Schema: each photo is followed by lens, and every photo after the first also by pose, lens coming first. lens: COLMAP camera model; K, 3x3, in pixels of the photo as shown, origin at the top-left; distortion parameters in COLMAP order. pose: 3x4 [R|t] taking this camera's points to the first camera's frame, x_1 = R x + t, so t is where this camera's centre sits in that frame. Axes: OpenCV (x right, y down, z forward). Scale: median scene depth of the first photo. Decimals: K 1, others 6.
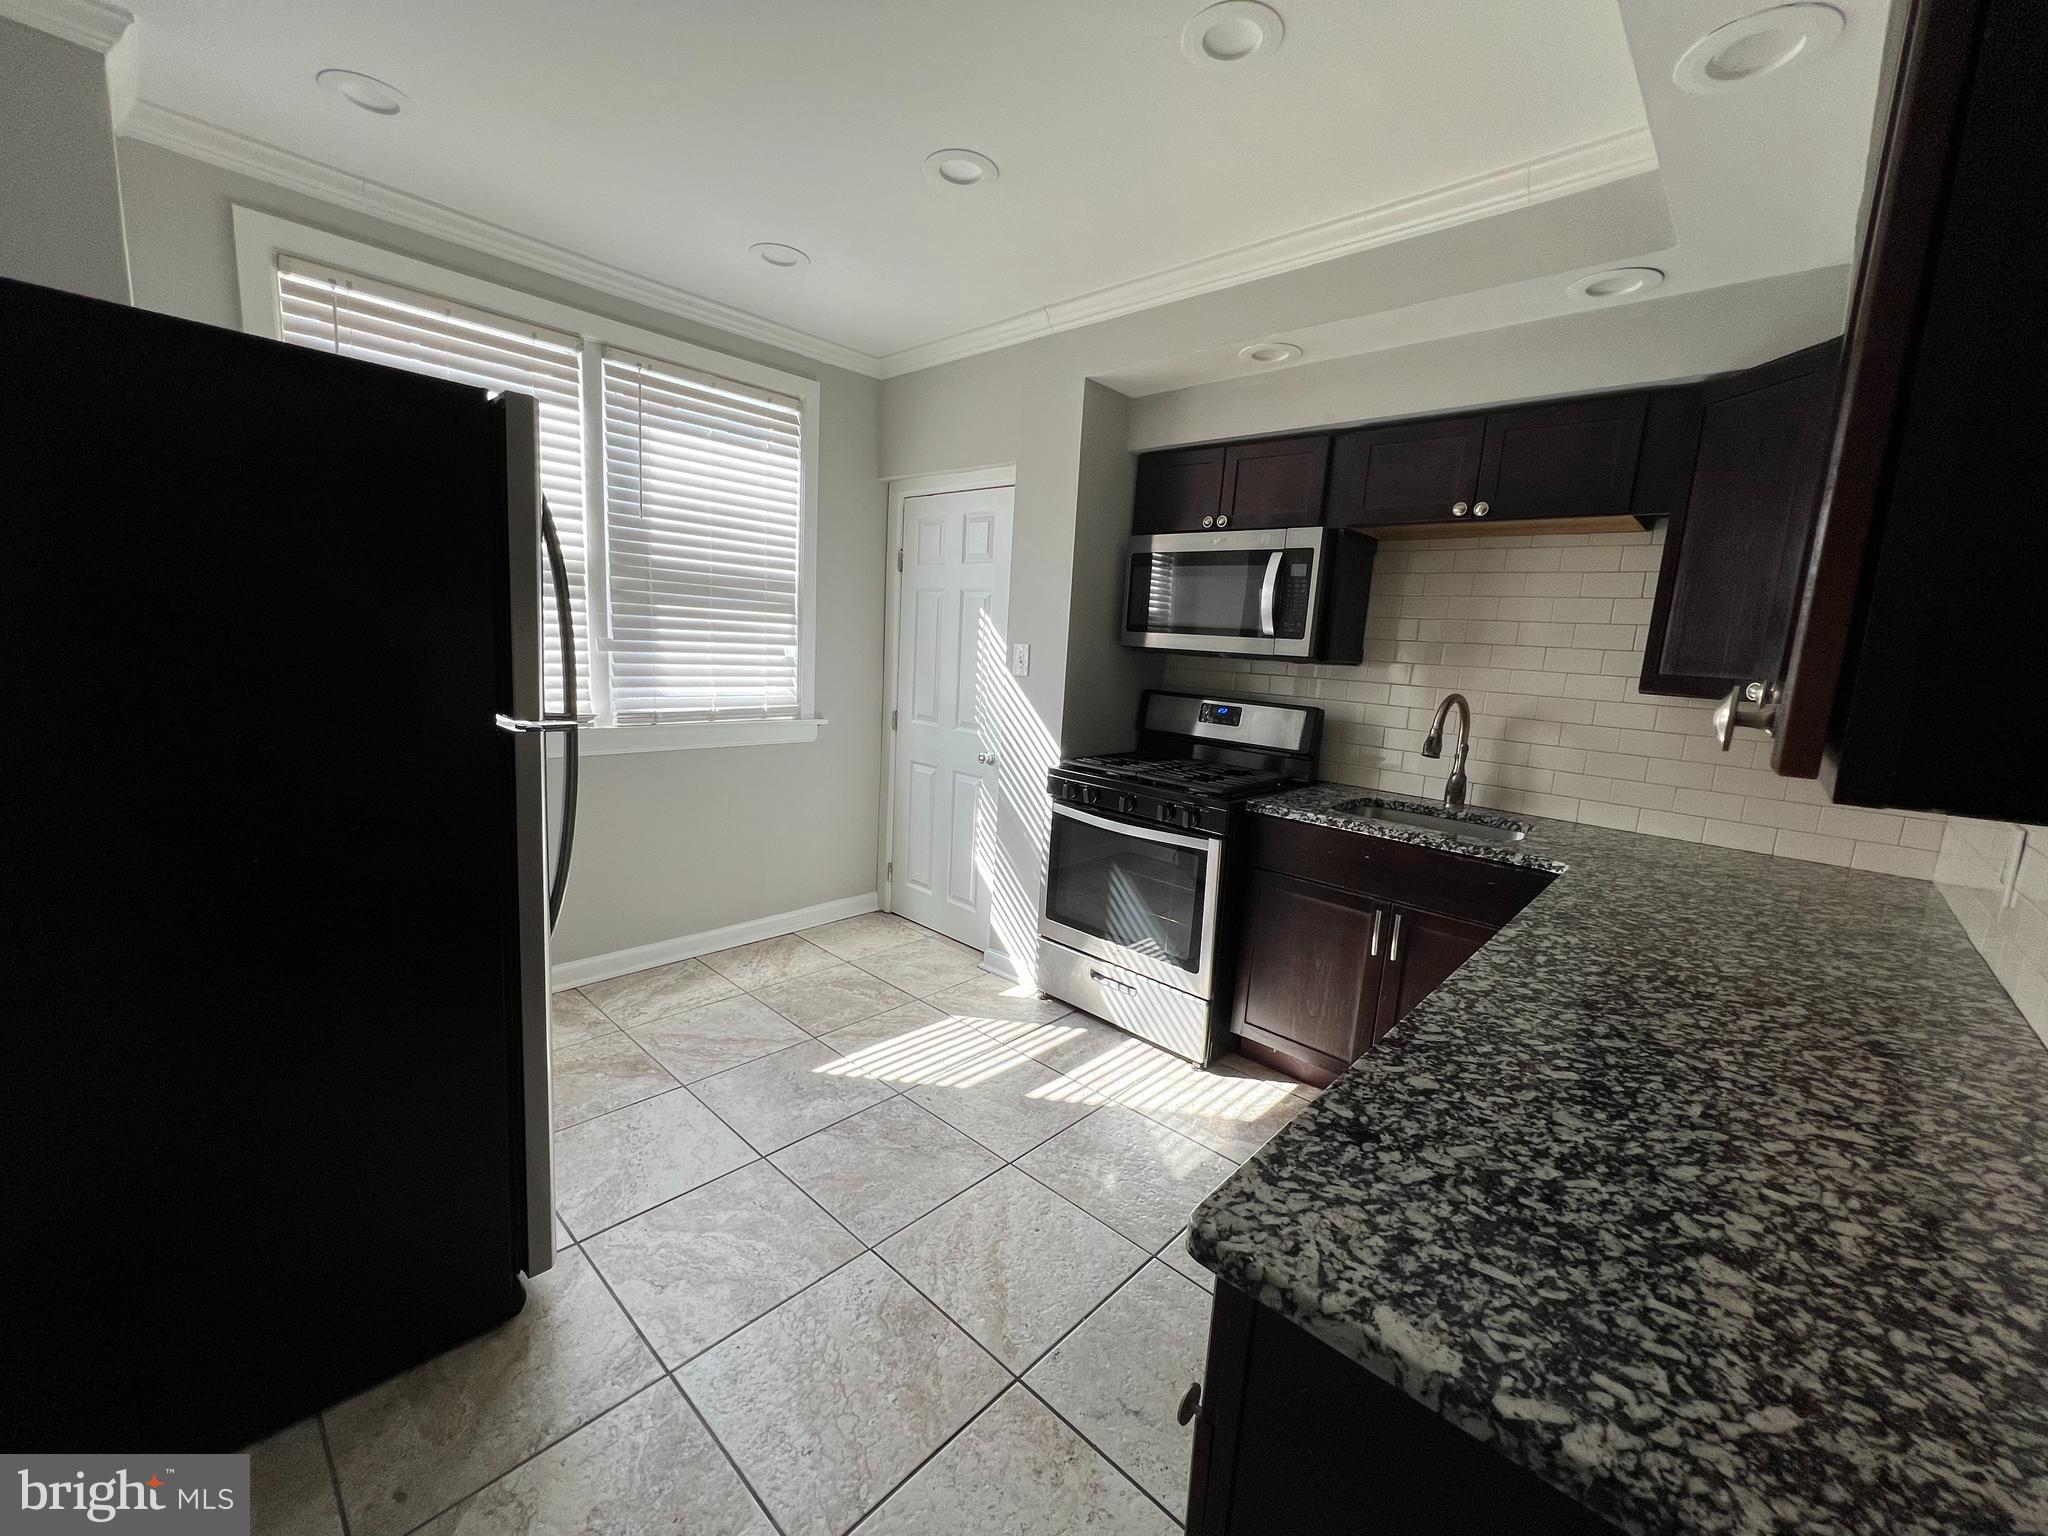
lens RADIAL K [[818.8, 0, 1022.8], [0, 818.8, 768.6], [0, 0, 1]] dist [-0.002294, 0.000415]
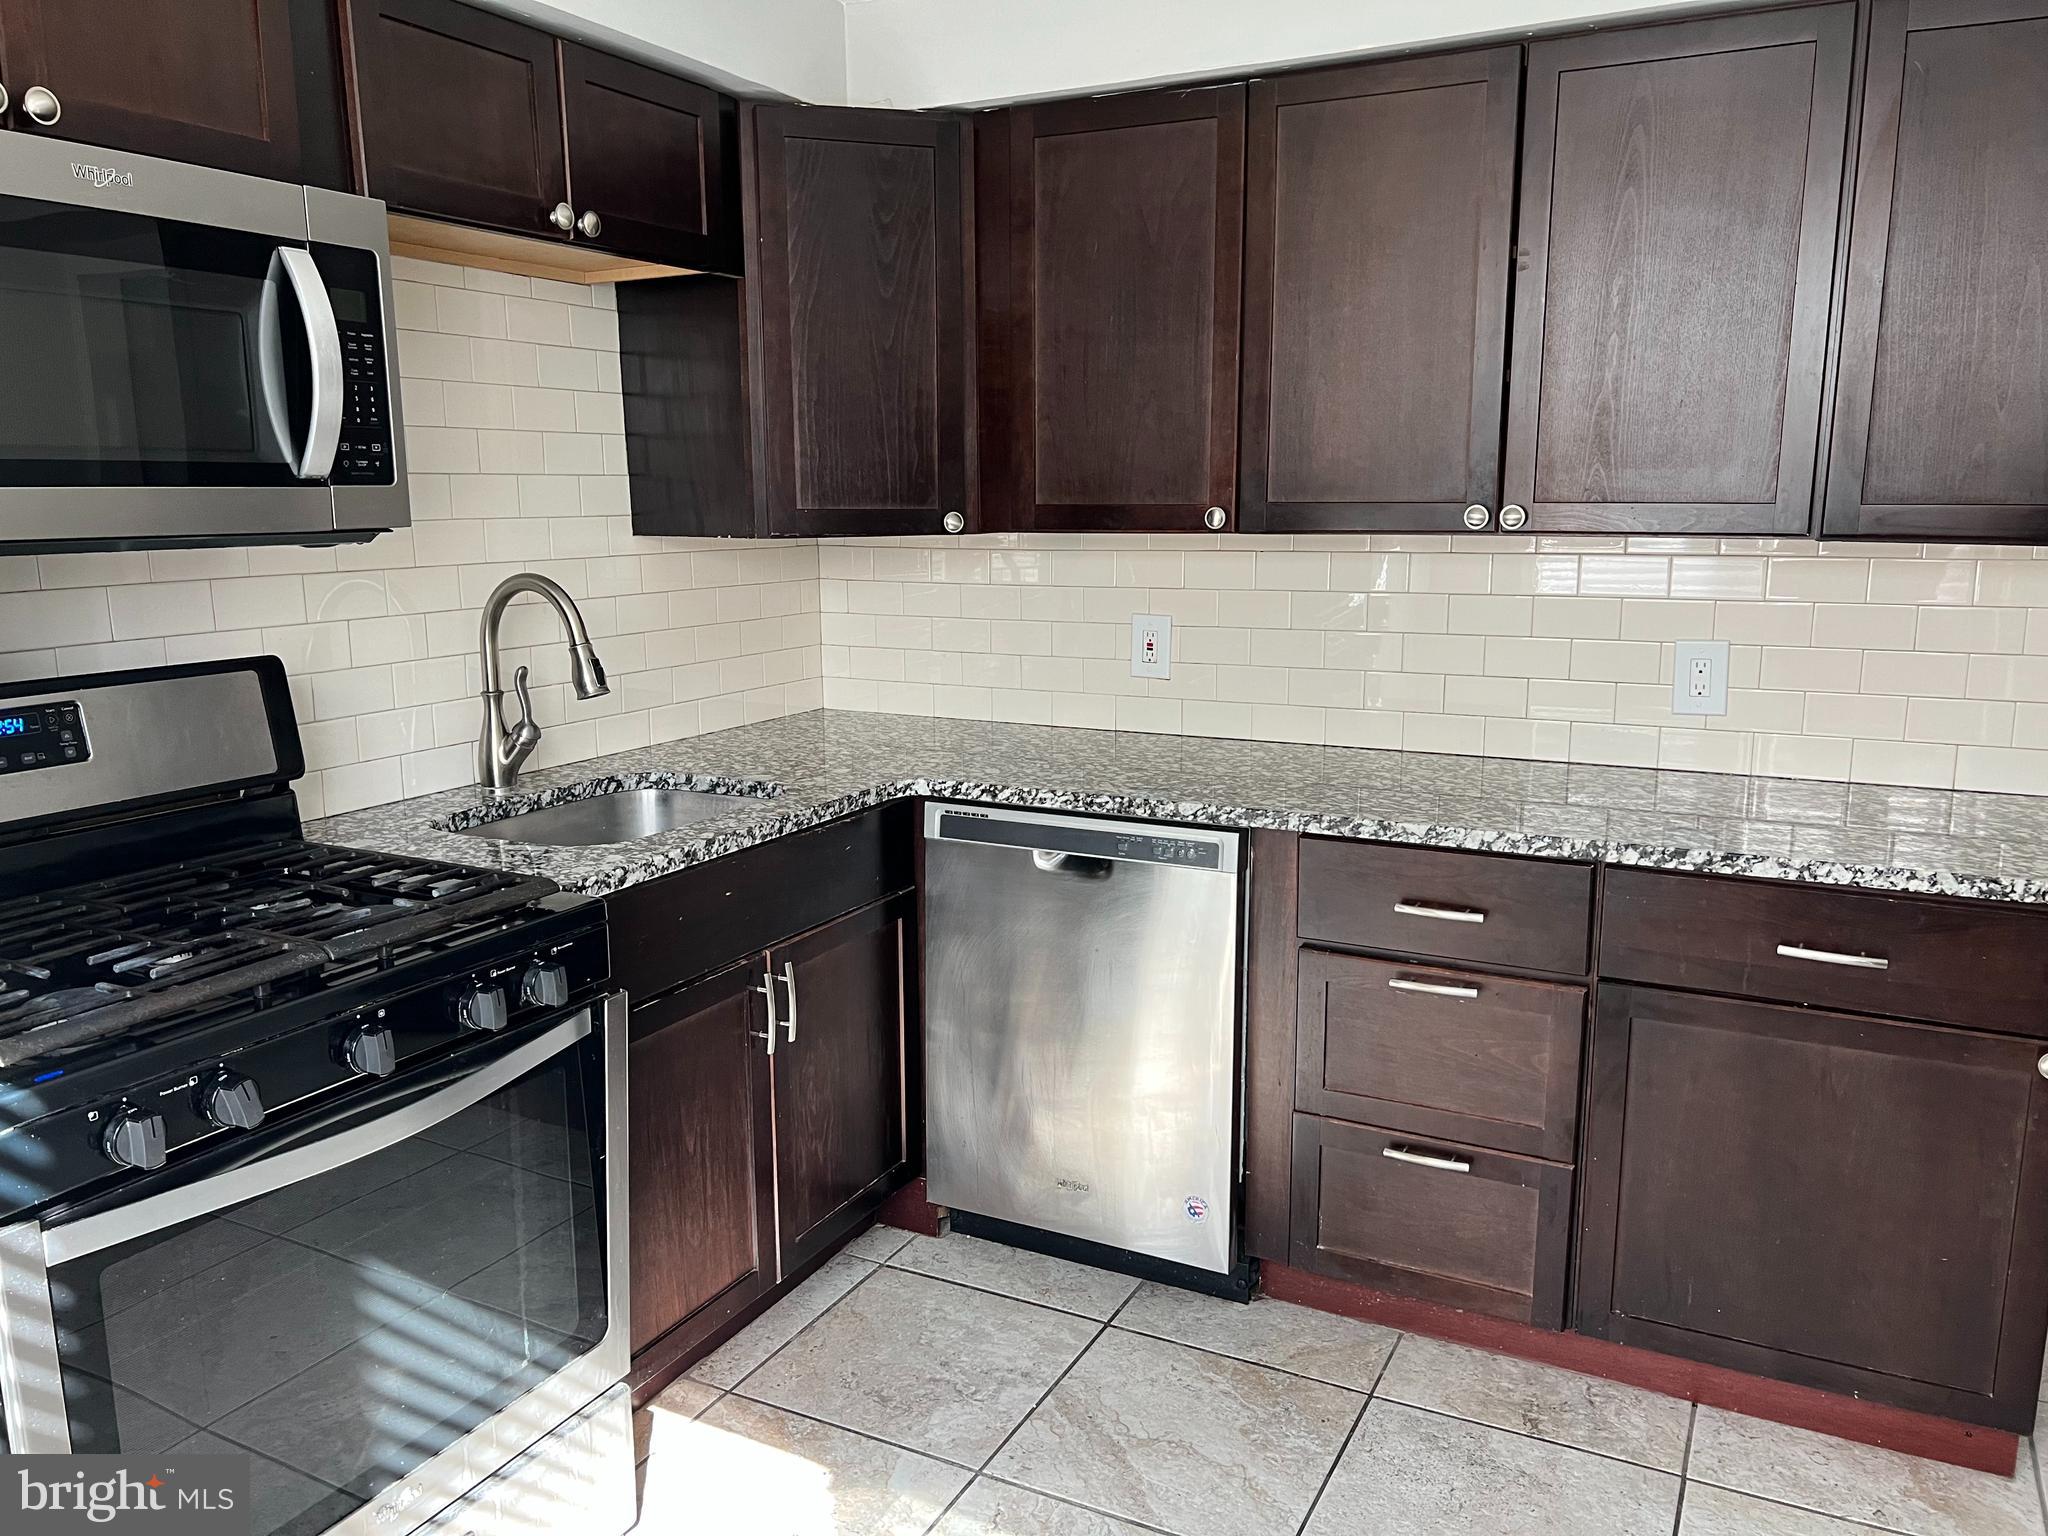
lens RADIAL K [[1556.0, 0, 1019.9], [0, 1556.0, 764.0], [0, 0, 1]] dist [0.035367, -0.035728]
pose [[-0.262681, -0.226008, 0.938040, -0.596831], [0.144101, 0.952088, 0.269746, -0.232705], [-0.954062, 0.206030, -0.217528, 1.105705]]
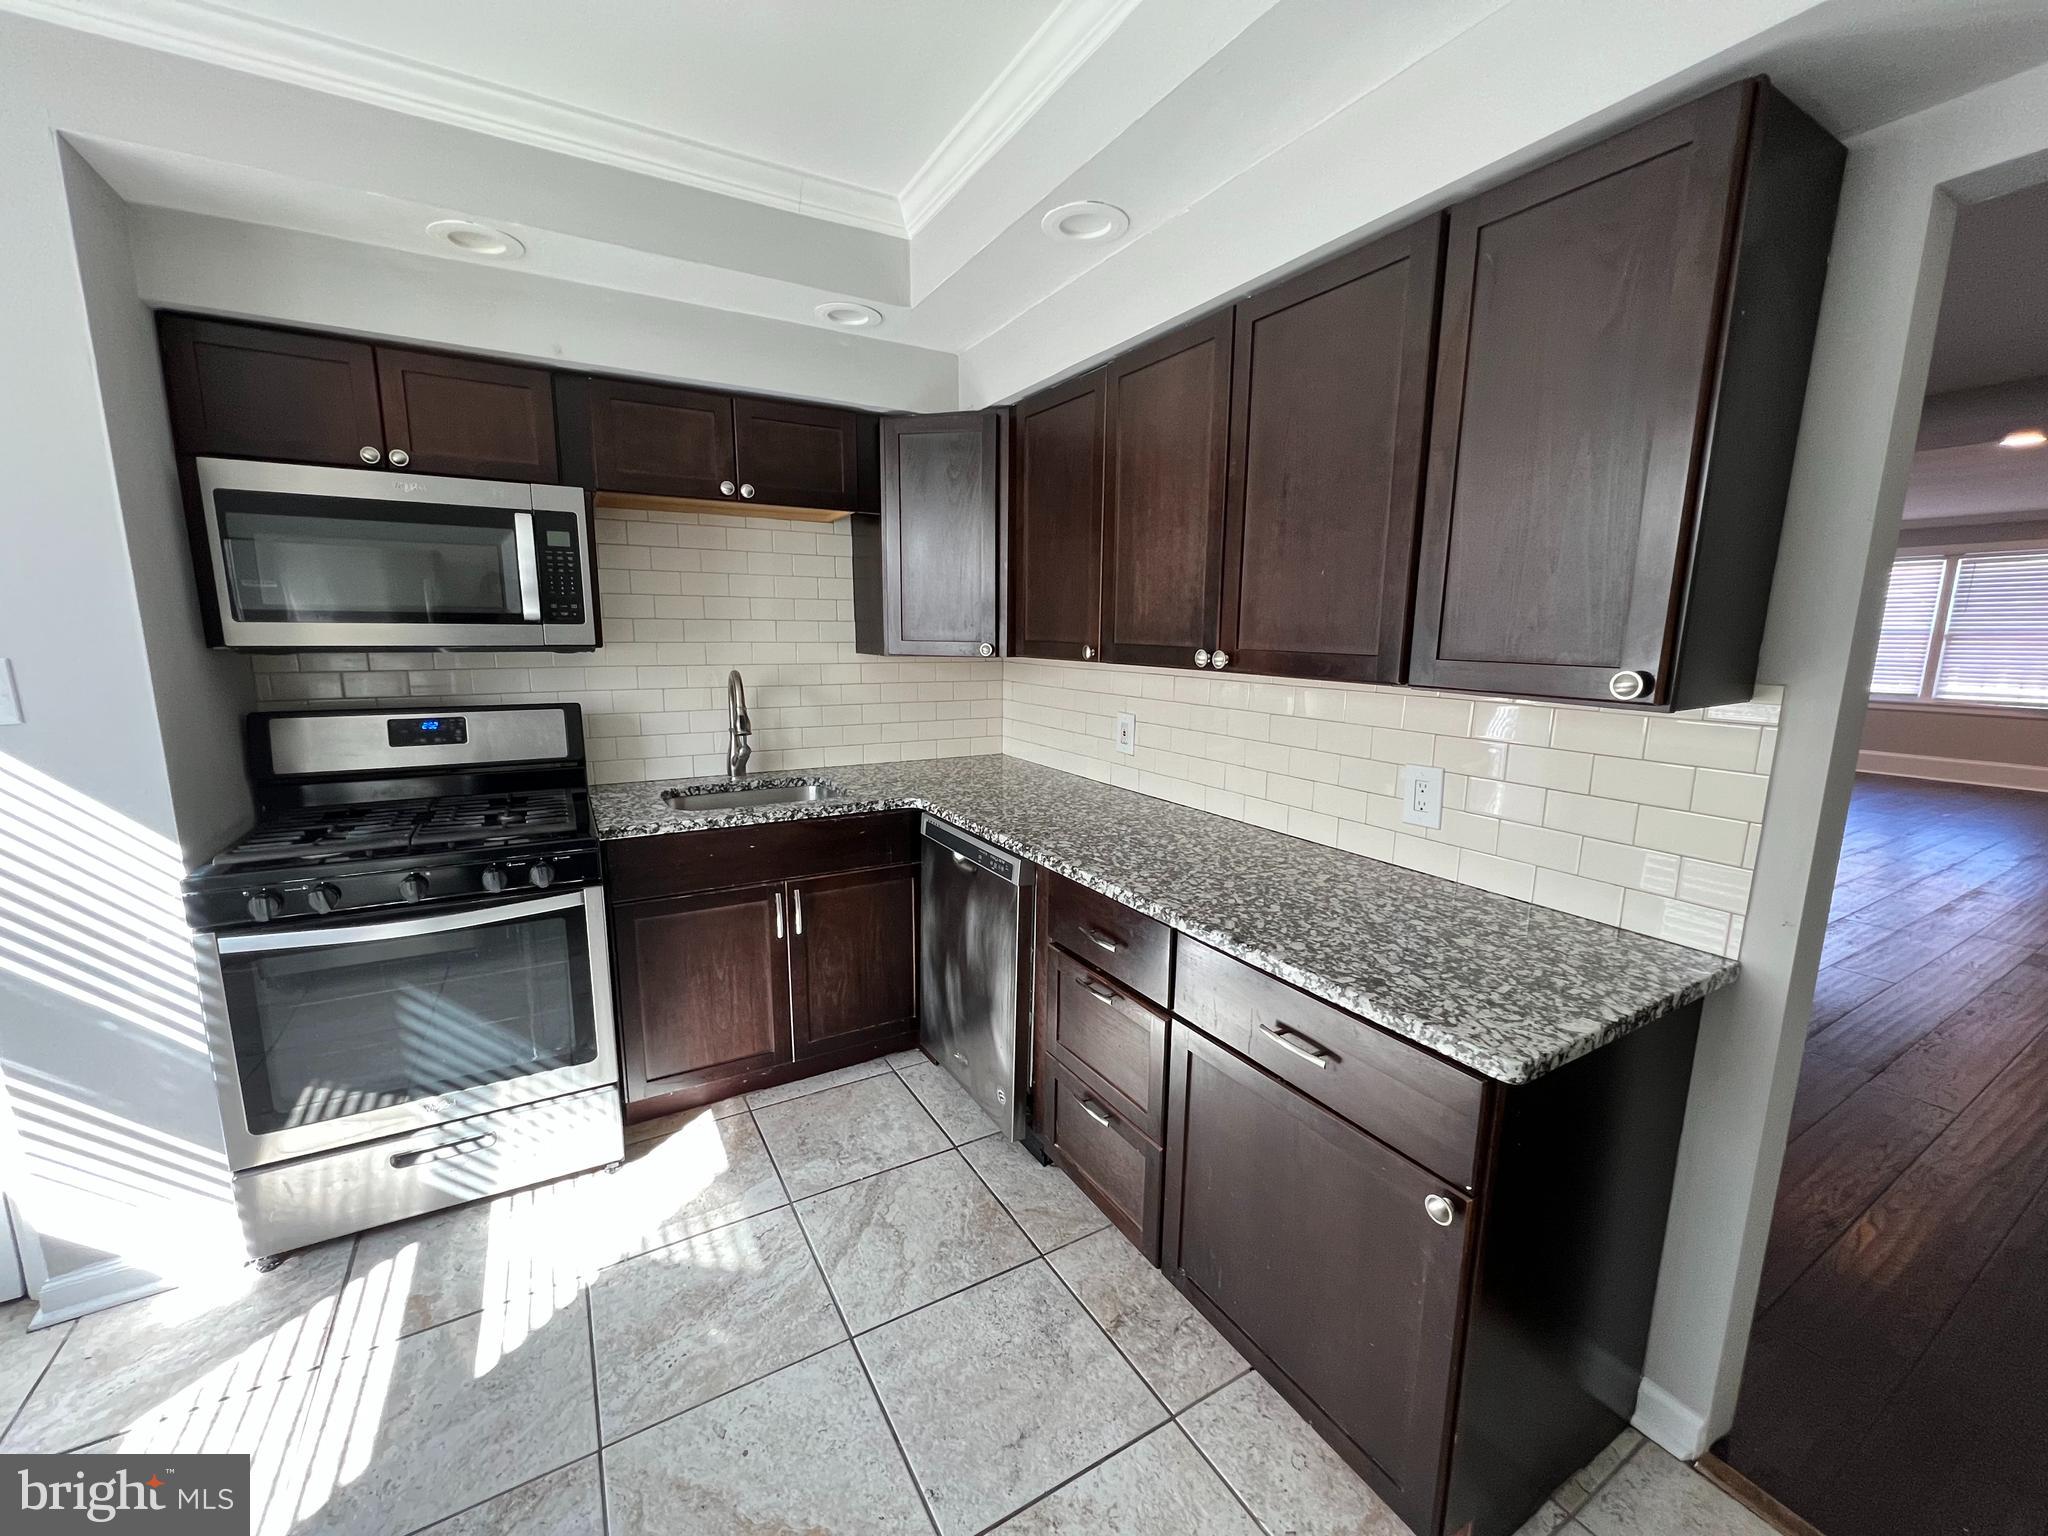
lens RADIAL K [[818.8, 0, 1019.8], [0, 818.8, 766.1], [0, 0, 1]] dist [-0.002294, 0.000415]
pose [[0.291722, -0.215290, 0.931959, -0.406105], [0.159445, 0.971653, 0.174550, -0.113125], [-0.943120, 0.097676, 0.317780, 0.410071]]
